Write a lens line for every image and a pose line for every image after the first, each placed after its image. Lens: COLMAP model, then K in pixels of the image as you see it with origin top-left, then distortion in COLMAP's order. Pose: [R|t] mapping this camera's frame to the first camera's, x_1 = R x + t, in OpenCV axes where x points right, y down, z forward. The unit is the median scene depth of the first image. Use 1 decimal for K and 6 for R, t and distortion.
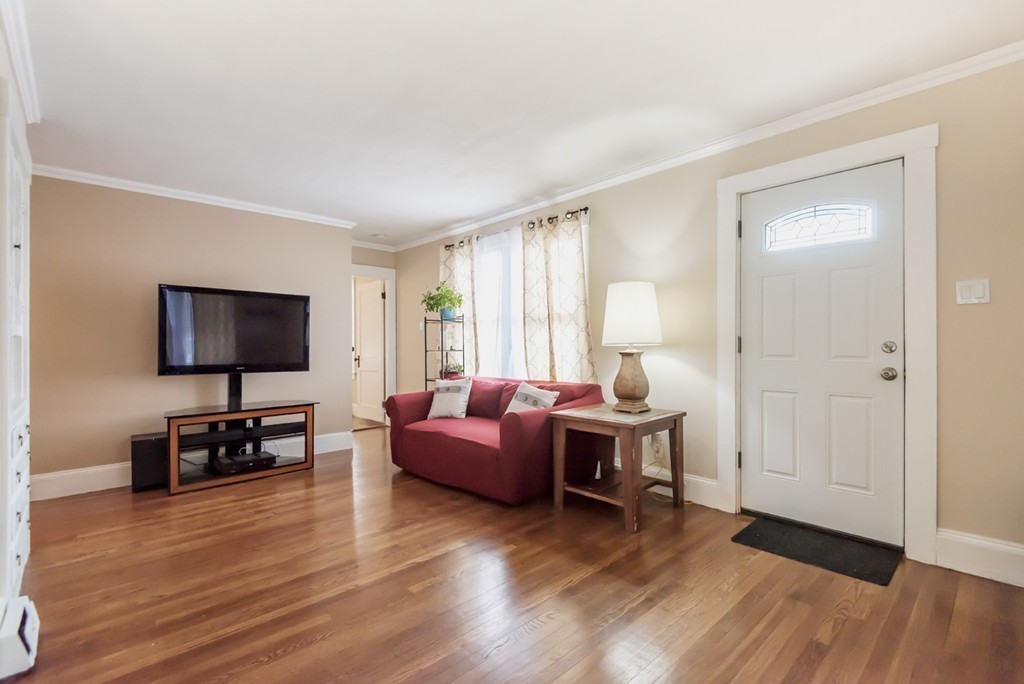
lens RADIAL K [[459.1, 0, 510.8], [0, 459.1, 348.1], [0, 0, 1]] dist [0.035663, -0.023035]
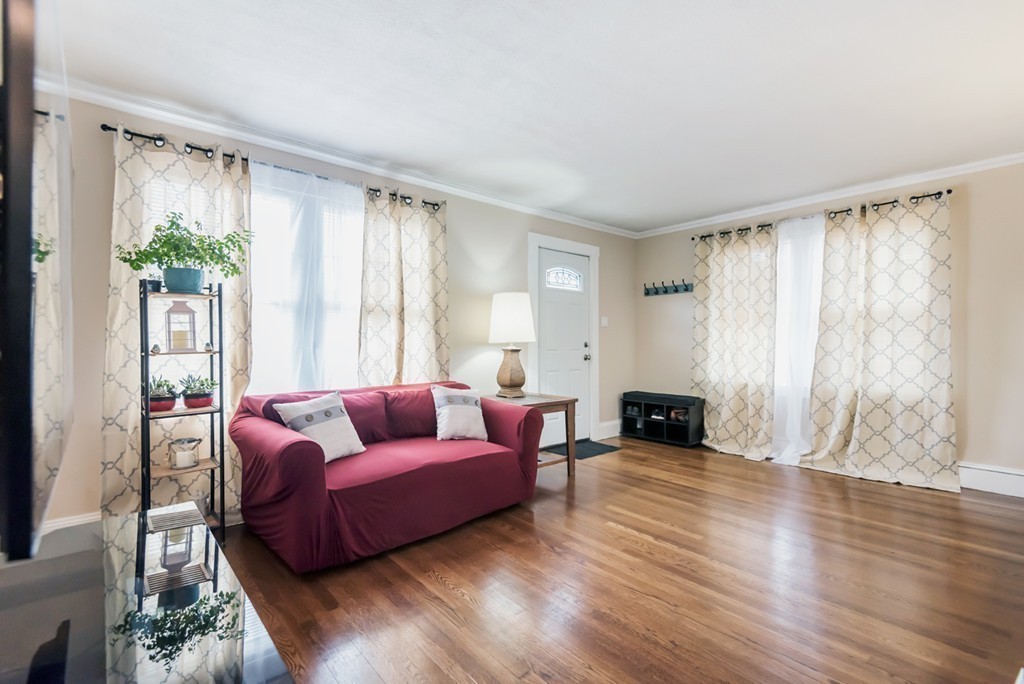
lens RADIAL K [[459.1, 0, 510.8], [0, 459.1, 348.1], [0, 0, 1]] dist [0.035663, -0.023035]
pose [[0.040070, -0.006387, 0.999176, -0.807155], [0.006966, 0.999957, 0.006113, -0.001038], [-0.999173, 0.006716, 0.040113, 0.794857]]
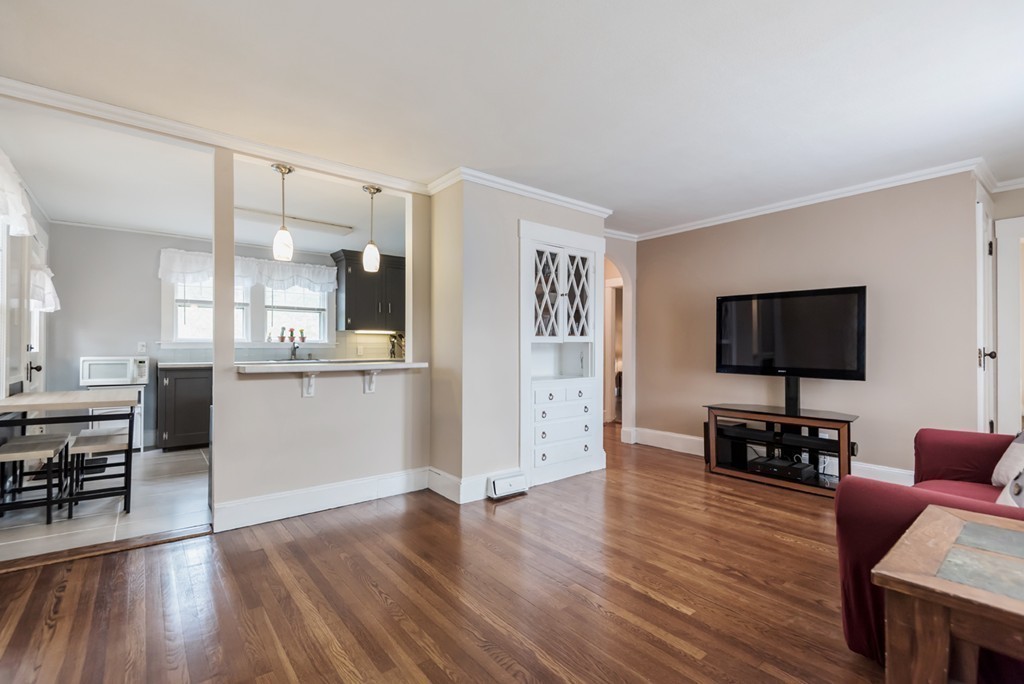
lens RADIAL K [[458.8, 0, 512.0], [0, 458.8, 342.0], [0, 0, 1]] dist [0.034991, -0.022591]
pose [[-0.081107, -0.011028, -0.996644, 0.451453], [-0.006643, 0.999923, -0.010523, -0.005075], [0.996683, 0.005768, -0.081174, 0.513906]]
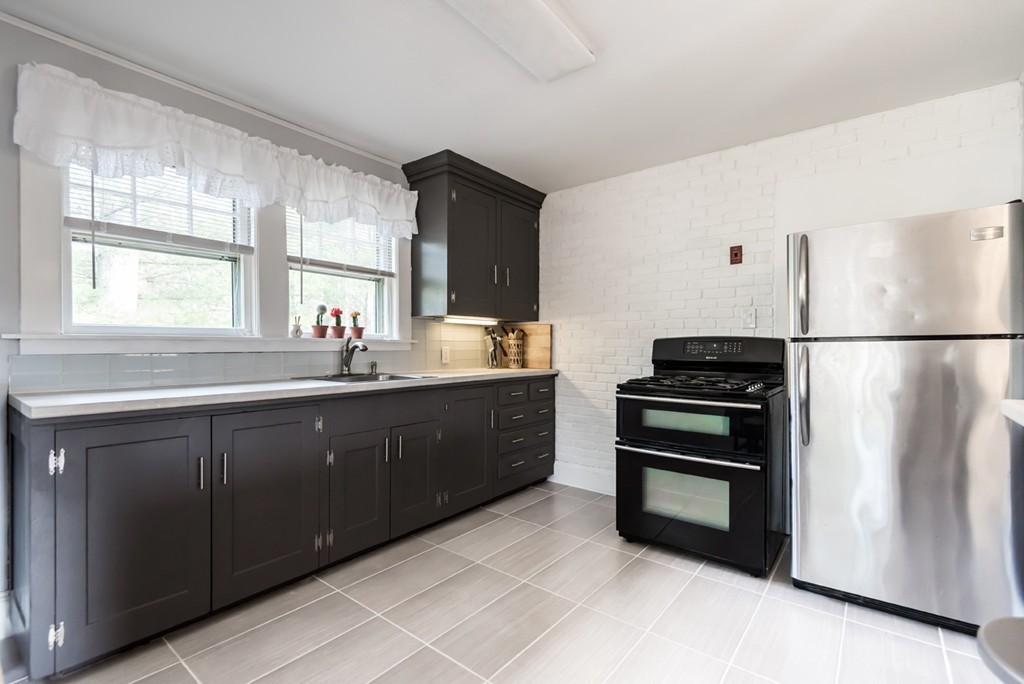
lens RADIAL K [[459.1, 0, 510.8], [0, 459.1, 348.1], [0, 0, 1]] dist [0.035663, -0.023035]
pose [[0.140883, 0.002758, -0.990022, -0.286965], [-0.008211, 0.999965, 0.001617, -0.003640], [0.989992, 0.007901, 0.140901, -0.197885]]
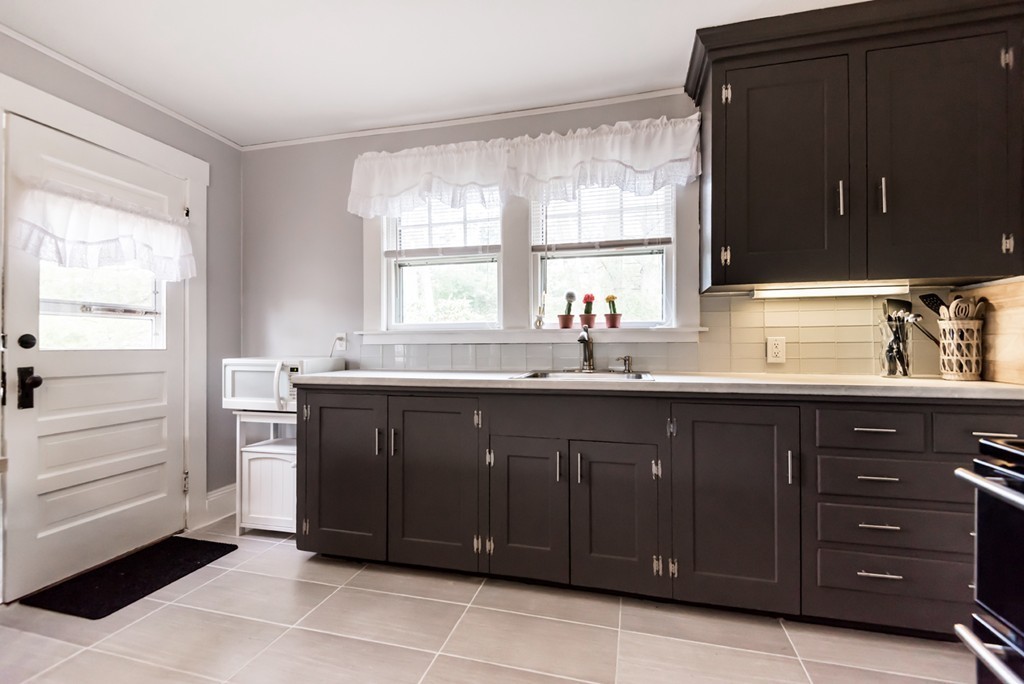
lens RADIAL K [[458.8, 0, 512.0], [0, 458.8, 342.0], [0, 0, 1]] dist [0.034991, -0.022591]
pose [[-0.848721, -0.000251, -0.528842, -0.635435], [-0.001422, 0.999997, 0.001808, 0.002533], [0.528840, 0.002286, -0.848719, 0.125289]]
